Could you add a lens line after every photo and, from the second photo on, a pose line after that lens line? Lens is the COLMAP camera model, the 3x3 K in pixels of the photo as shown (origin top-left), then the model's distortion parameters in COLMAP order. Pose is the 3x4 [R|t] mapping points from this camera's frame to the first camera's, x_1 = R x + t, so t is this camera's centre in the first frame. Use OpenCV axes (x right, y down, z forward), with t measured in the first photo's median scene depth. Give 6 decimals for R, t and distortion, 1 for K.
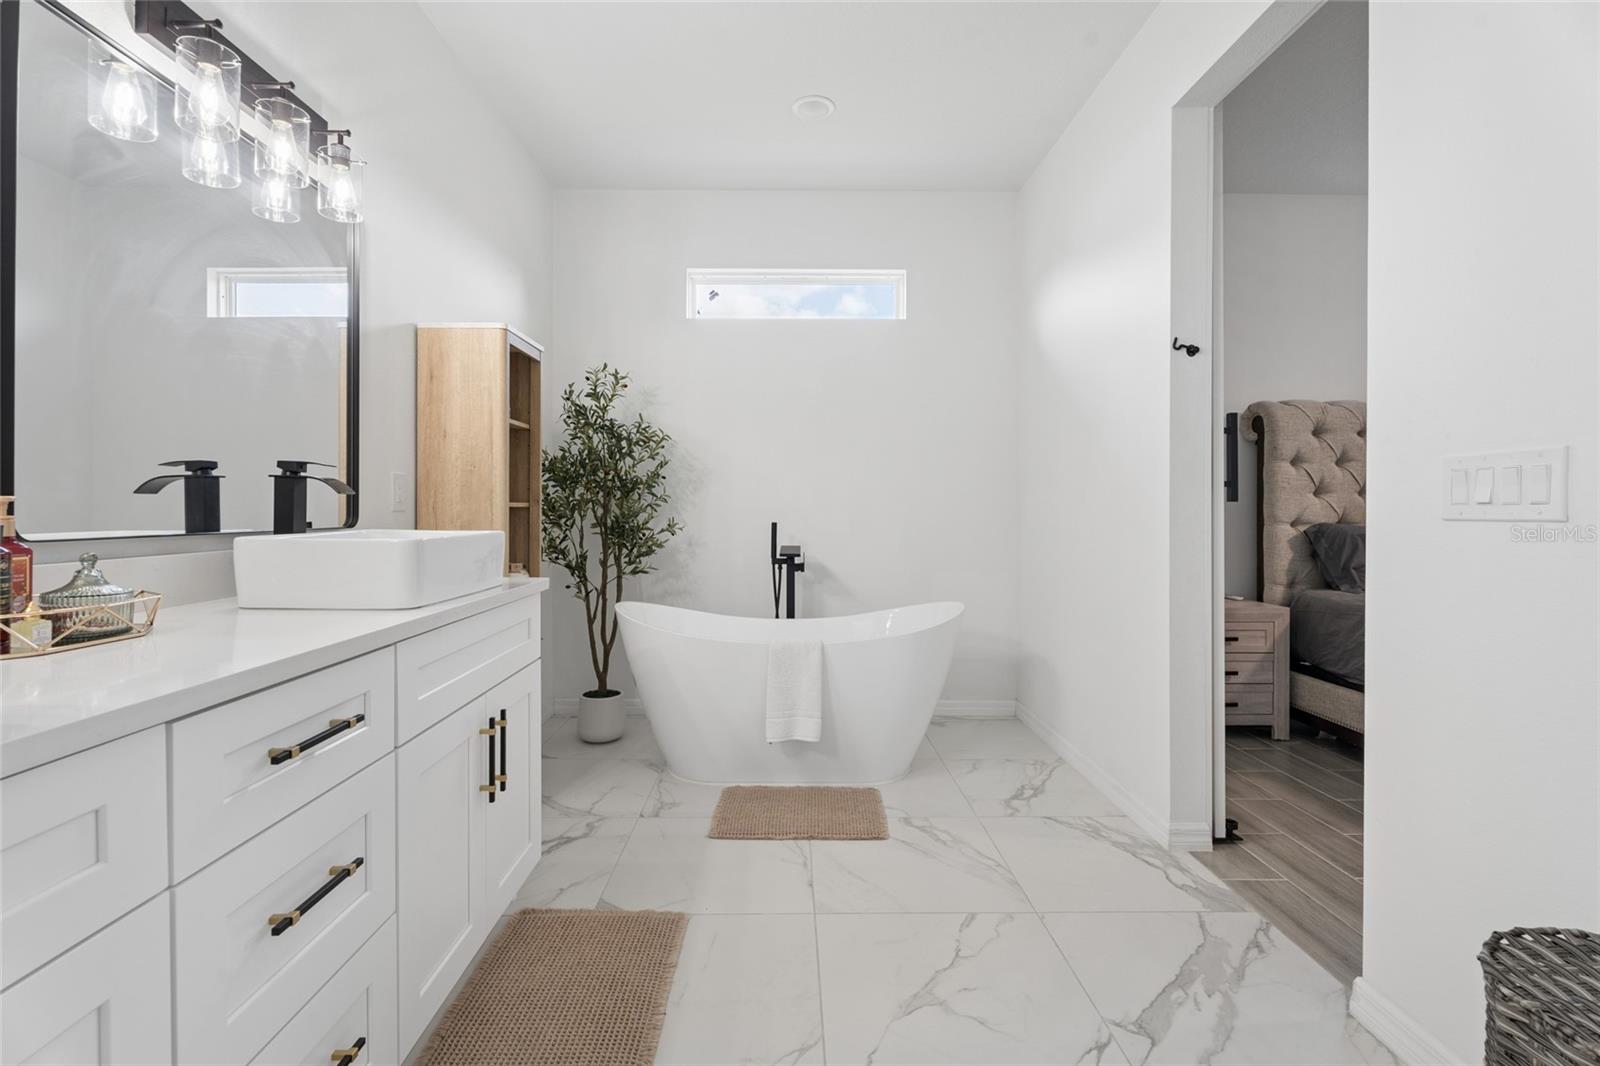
lens RADIAL K [[712.4, 0, 799.5], [0, 712.4, 521.1], [0, 0, 1]] dist [-0.000742, 0.000166]
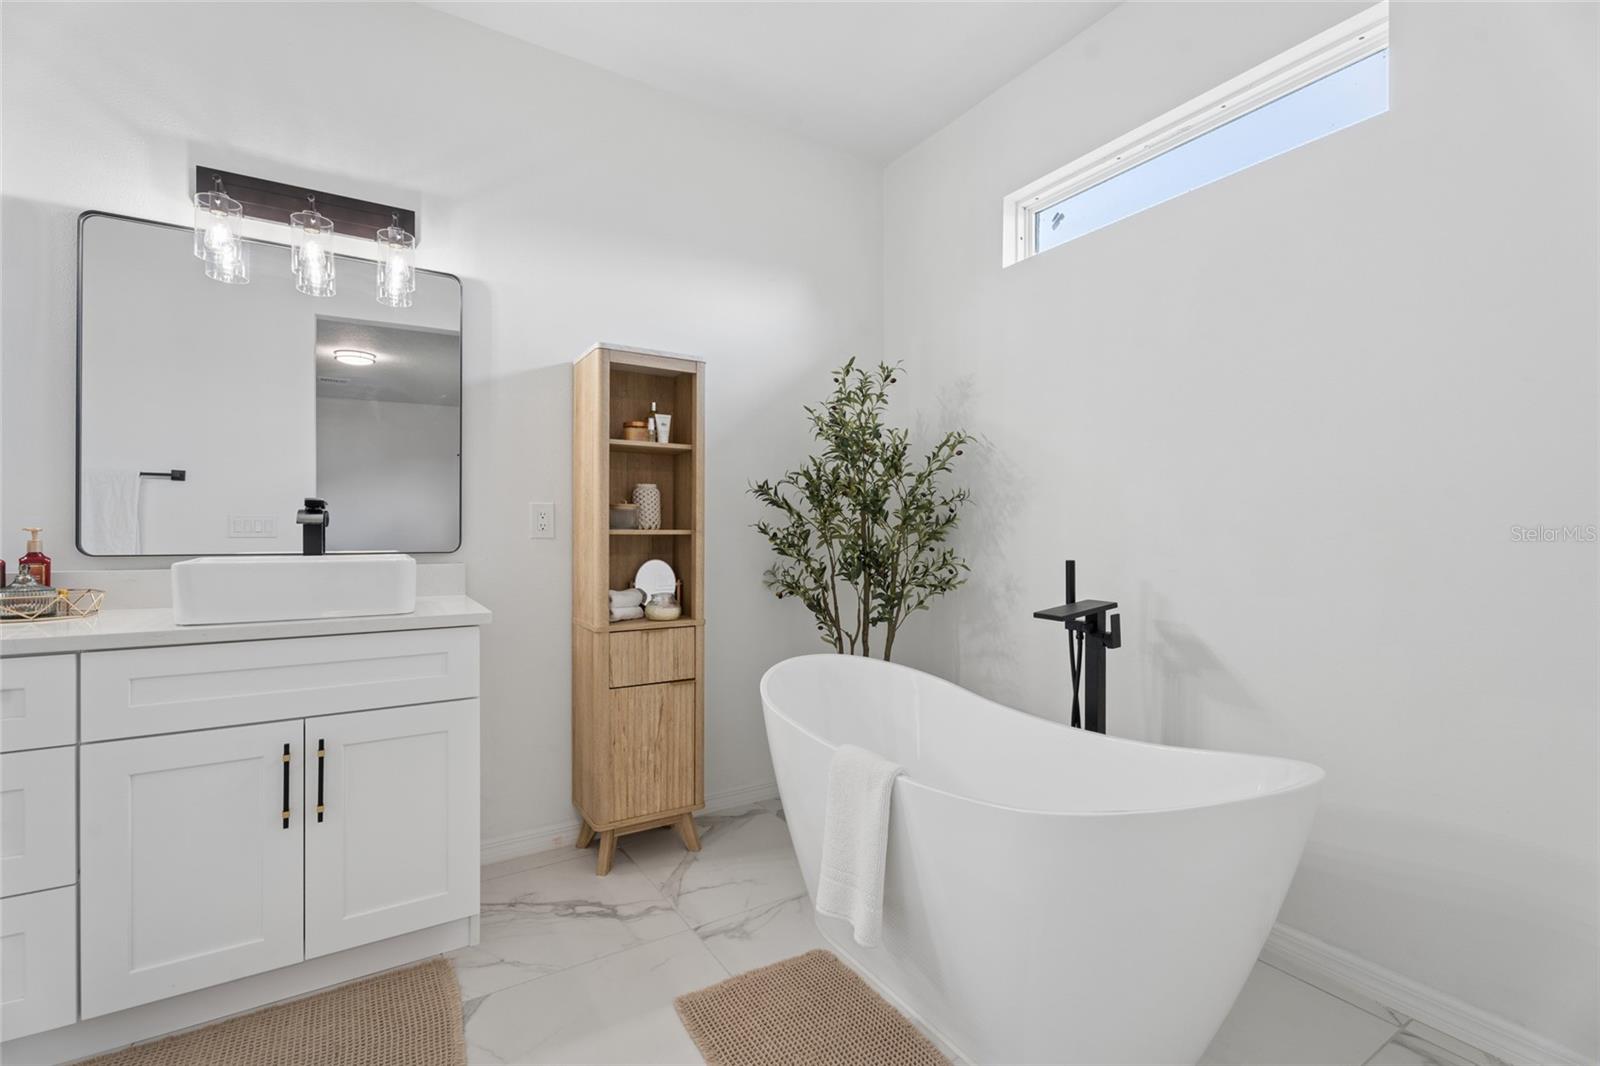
lens RADIAL K [[705.1, 0, 800.0], [0, 705.1, 537.7], [0, 0, 1]] dist [-0.002338, 0.000507]
pose [[0.517105, 0.005906, -0.855902, 0.527664], [-0.017177, 0.999846, -0.003478, -0.016630], [0.855750, 0.016500, 0.517127, 0.729991]]
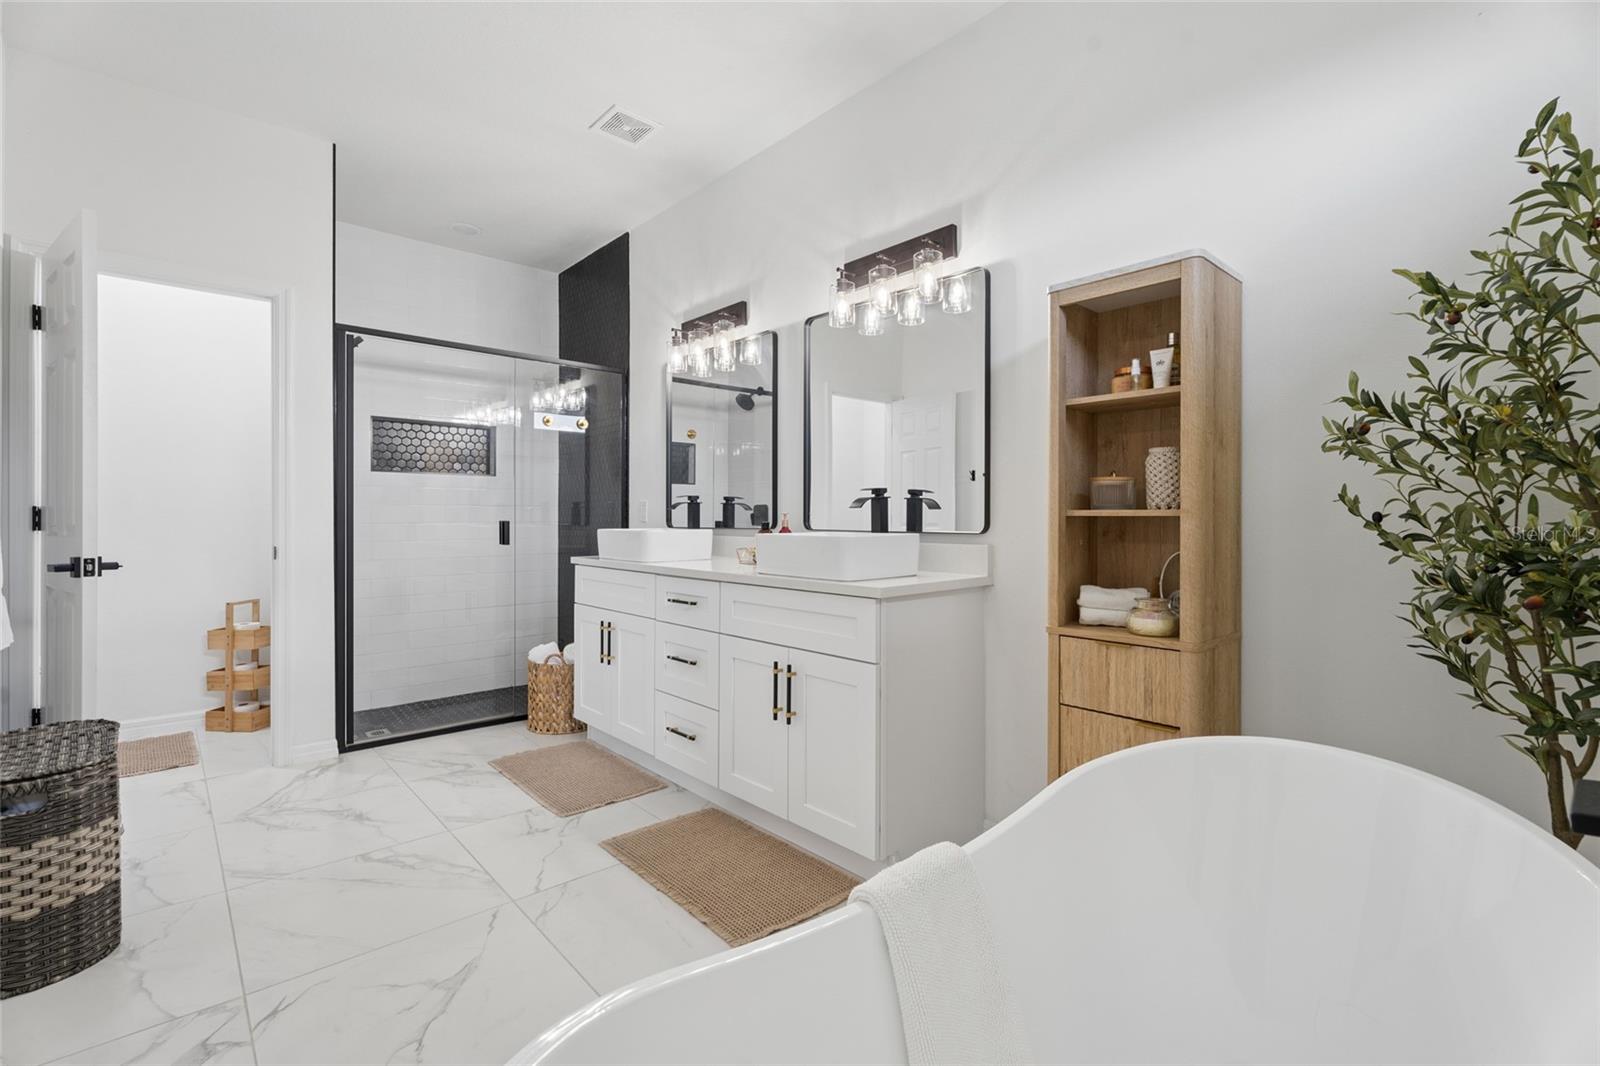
lens RADIAL K [[712.4, 0, 799.5], [0, 712.4, 521.1], [0, 0, 1]] dist [-0.000742, 0.000166]
pose [[-0.758412, 0.000199, -0.651775, 0.315543], [-0.015255, 0.999721, 0.018056, -0.023897], [0.651597, 0.023637, -0.758197, 1.406987]]
